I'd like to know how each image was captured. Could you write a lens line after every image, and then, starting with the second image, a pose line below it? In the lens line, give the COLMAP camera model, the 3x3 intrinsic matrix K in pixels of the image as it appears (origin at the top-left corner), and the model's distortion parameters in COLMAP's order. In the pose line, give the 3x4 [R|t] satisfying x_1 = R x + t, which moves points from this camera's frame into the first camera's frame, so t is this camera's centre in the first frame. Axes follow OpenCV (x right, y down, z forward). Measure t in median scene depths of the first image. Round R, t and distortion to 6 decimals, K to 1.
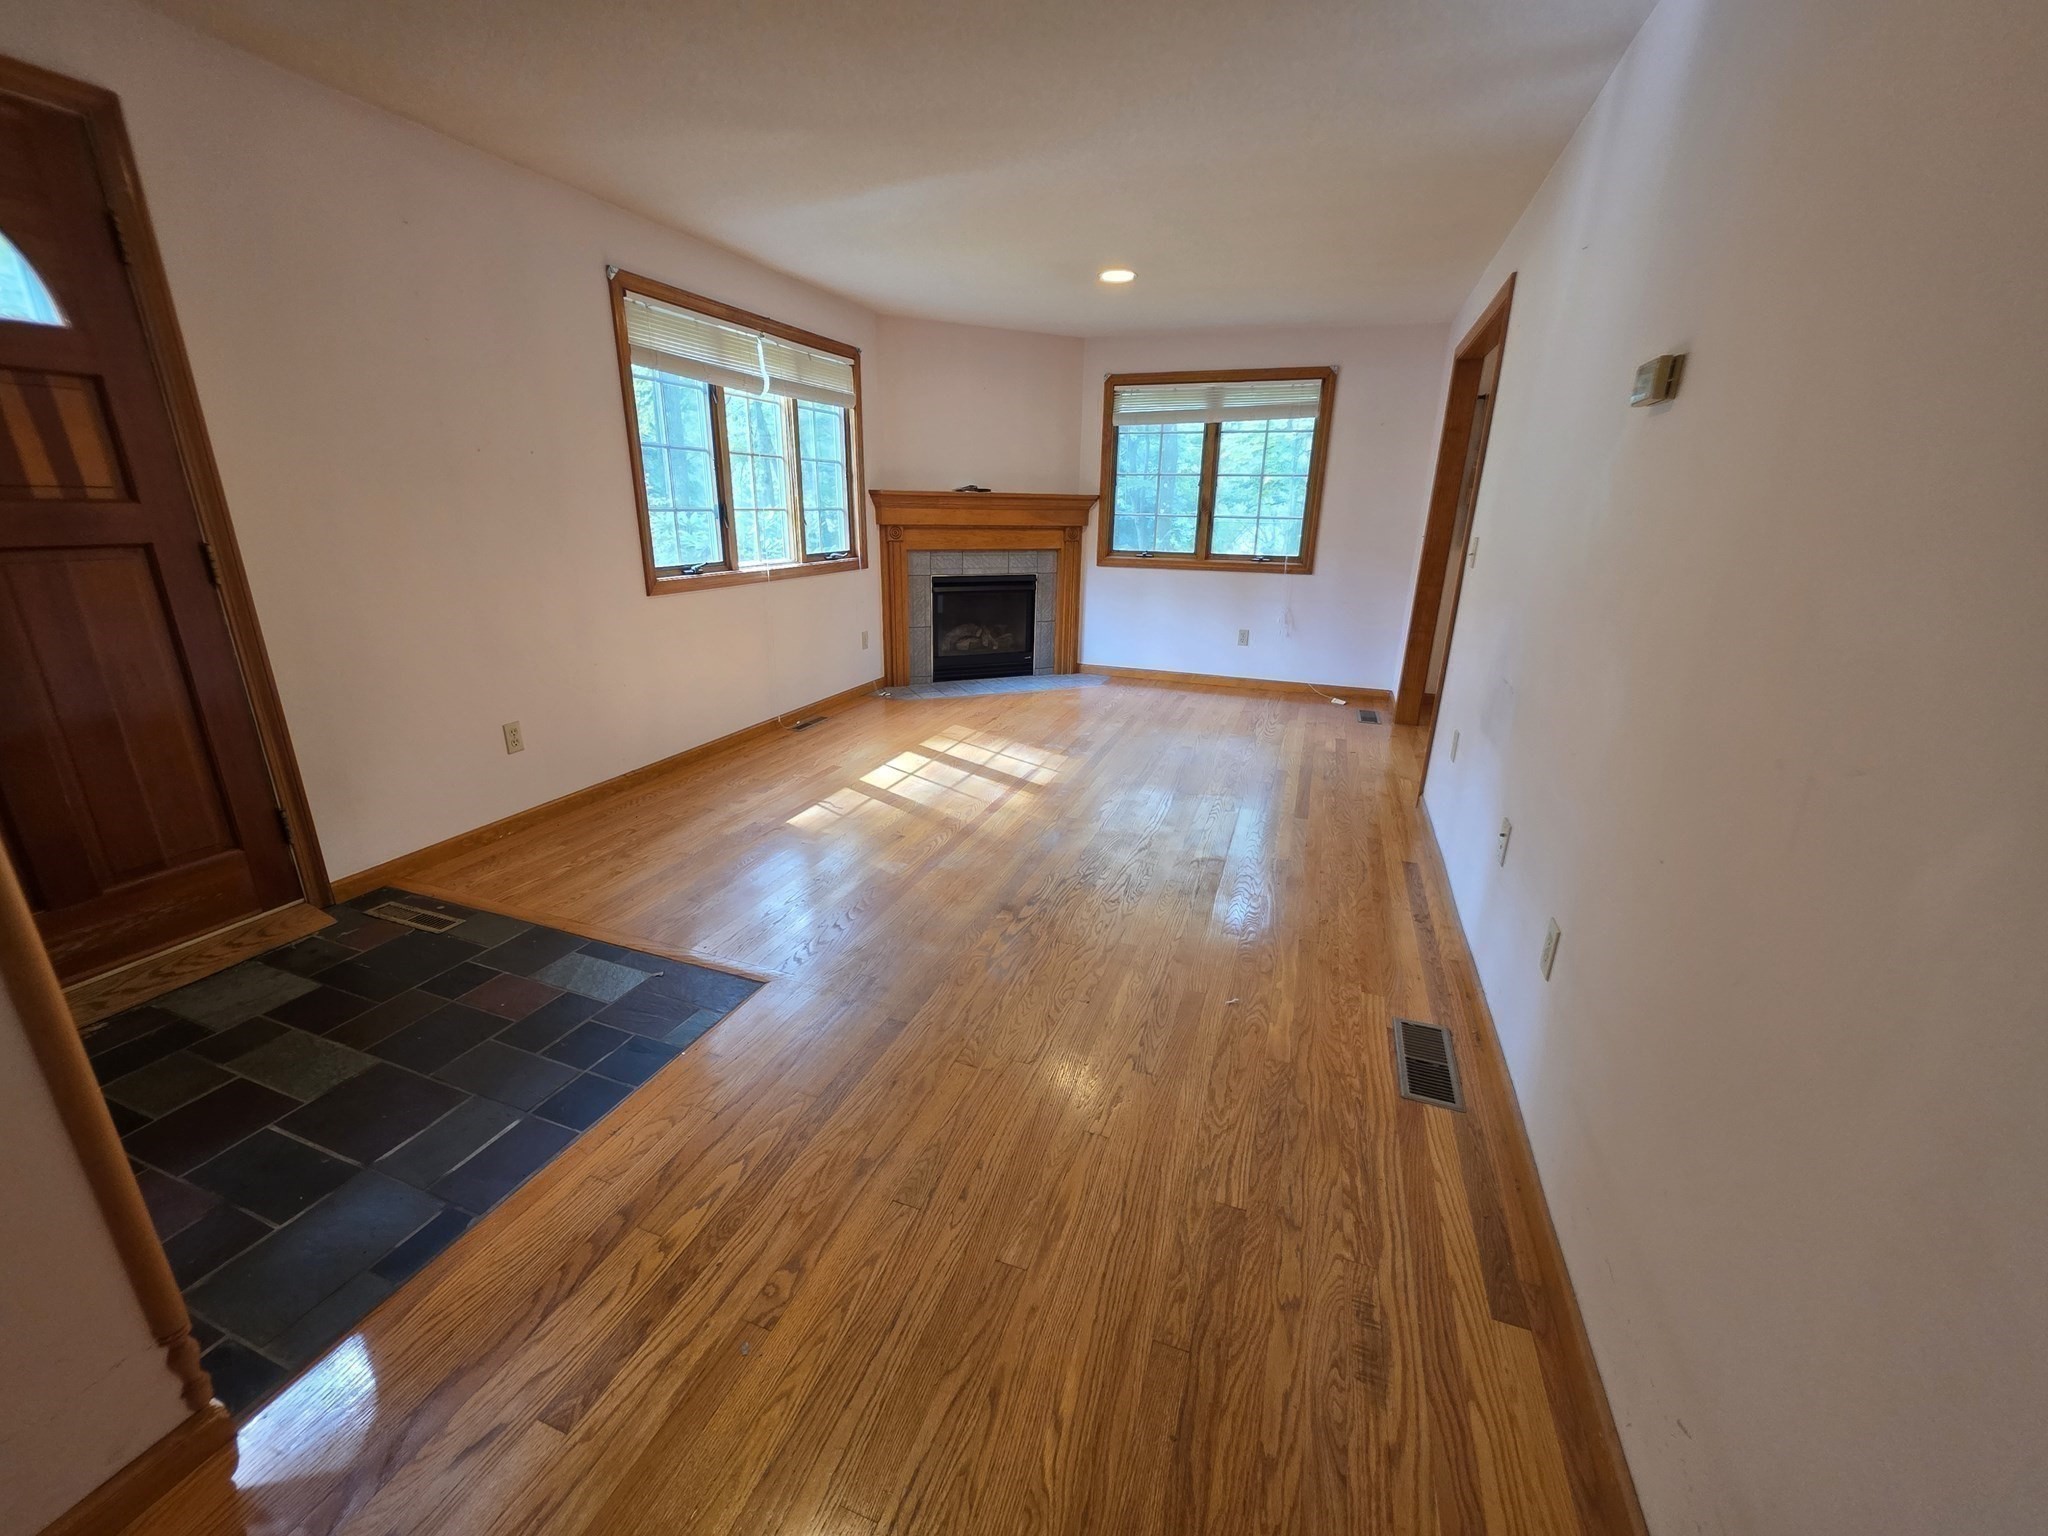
lens RADIAL K [[819.7, 0, 1017.0], [0, 819.7, 773.5], [0, 0, 1]] dist [0.001284, -0.000522]
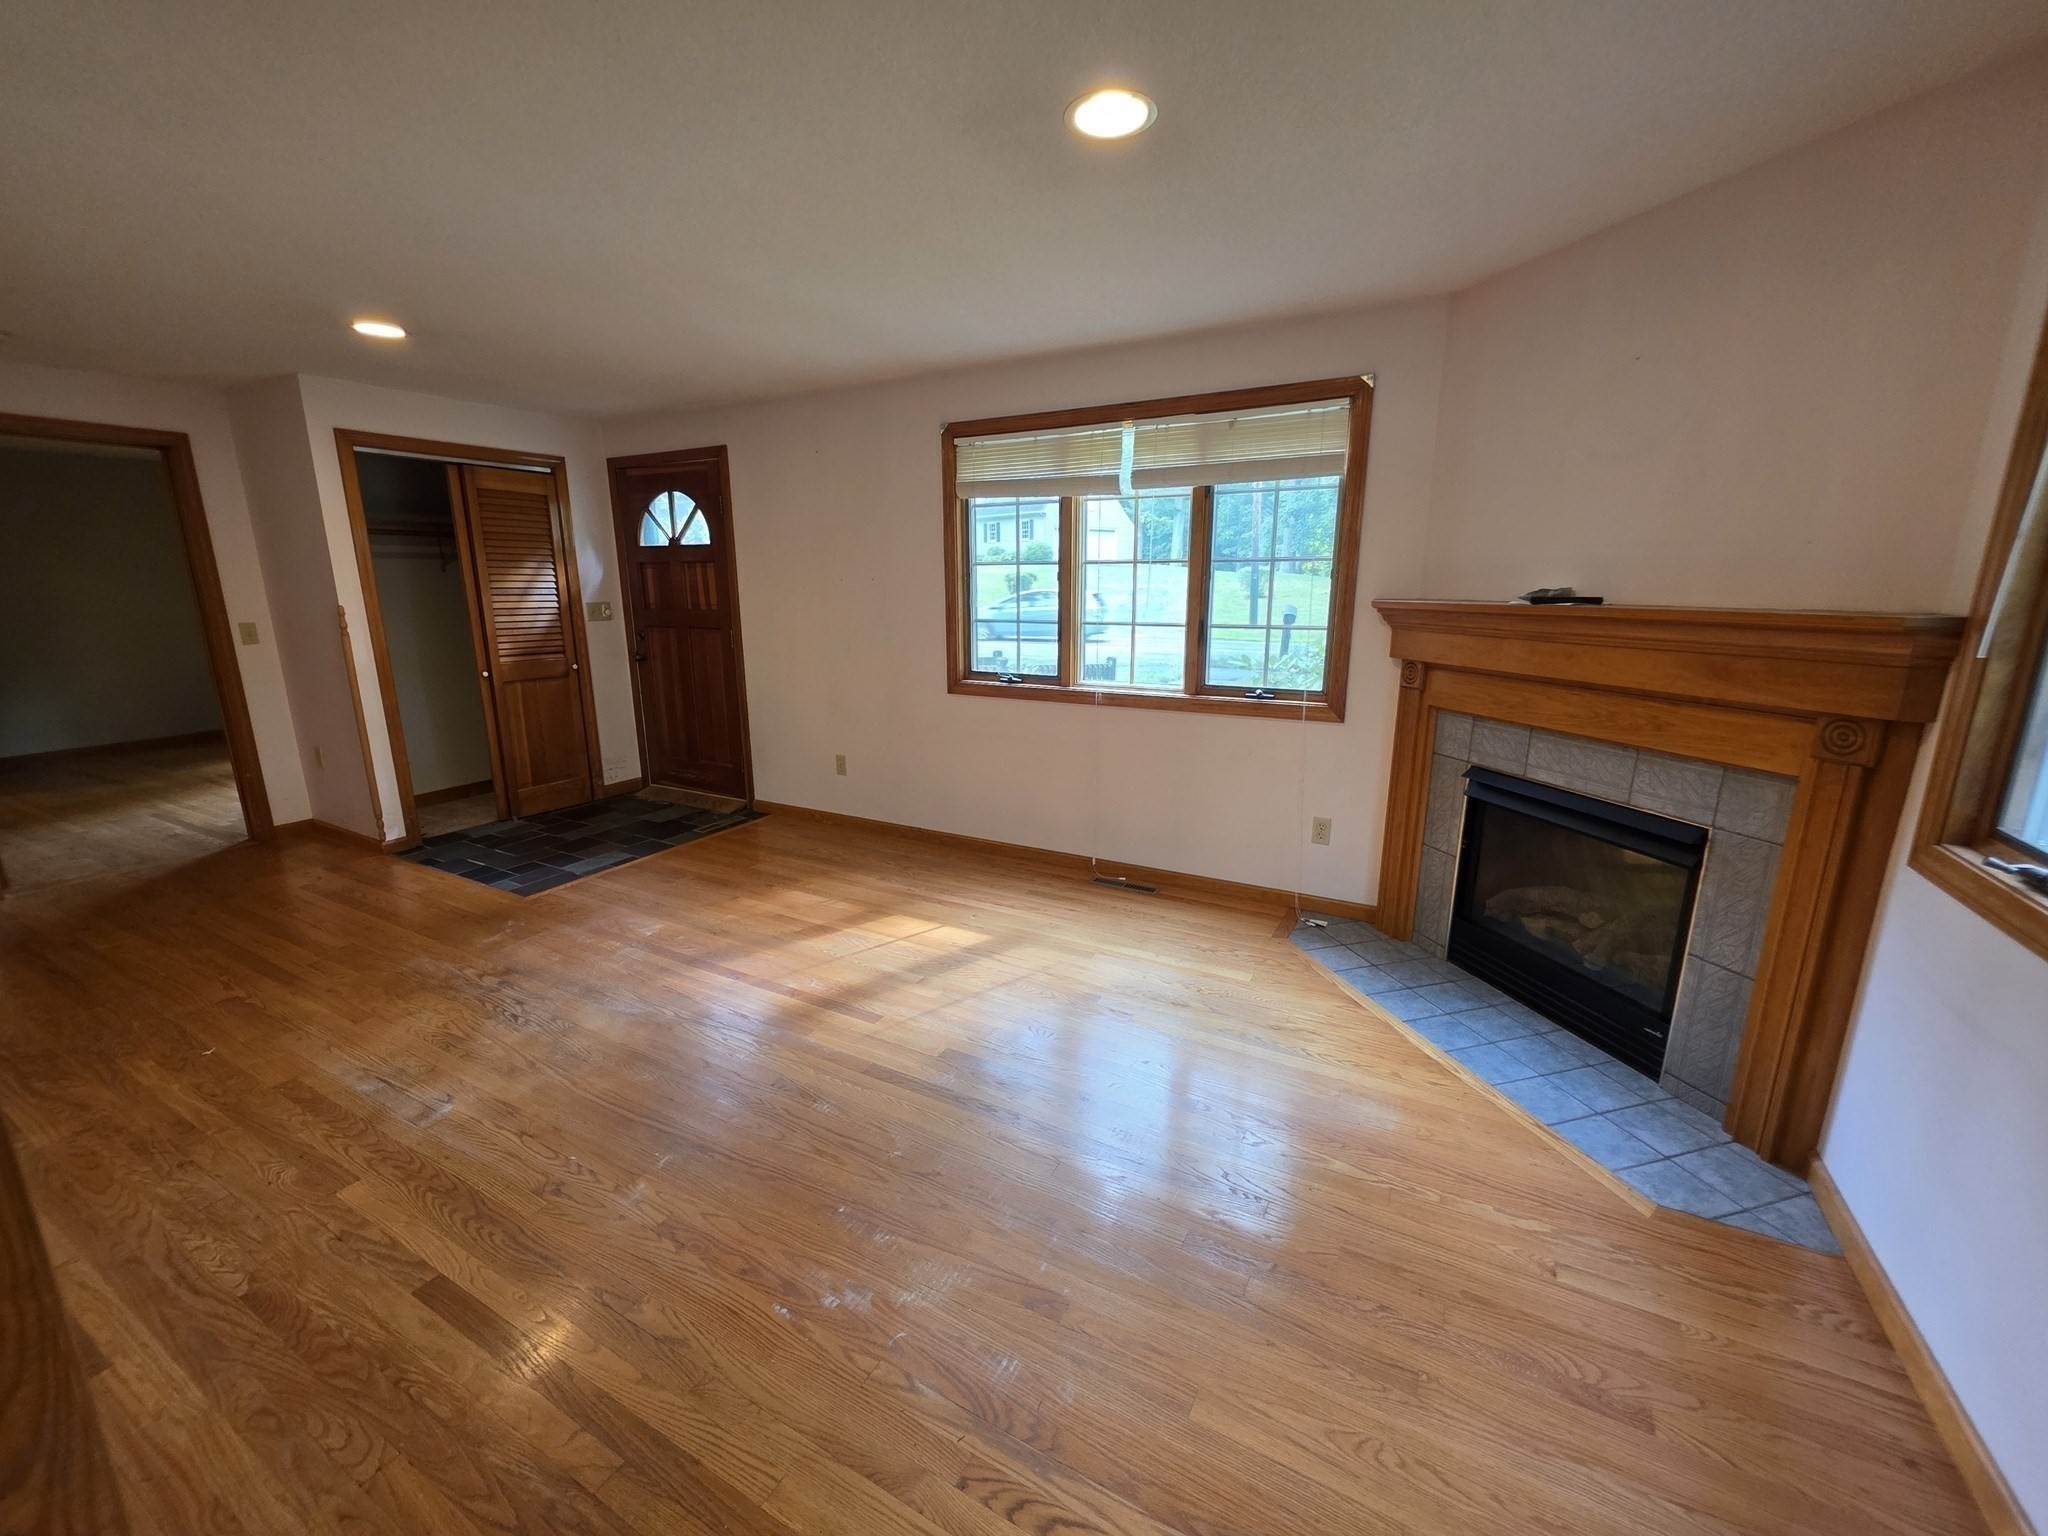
lens RADIAL K [[819.7, 0, 1017.0], [0, 819.7, 773.5], [0, 0, 1]] dist [0.001284, -0.000522]
pose [[-0.154880, 0.206504, -0.966110, 0.568757], [-0.313527, 0.917084, 0.246288, -0.362098], [0.936863, 0.341047, -0.077294, 1.035250]]
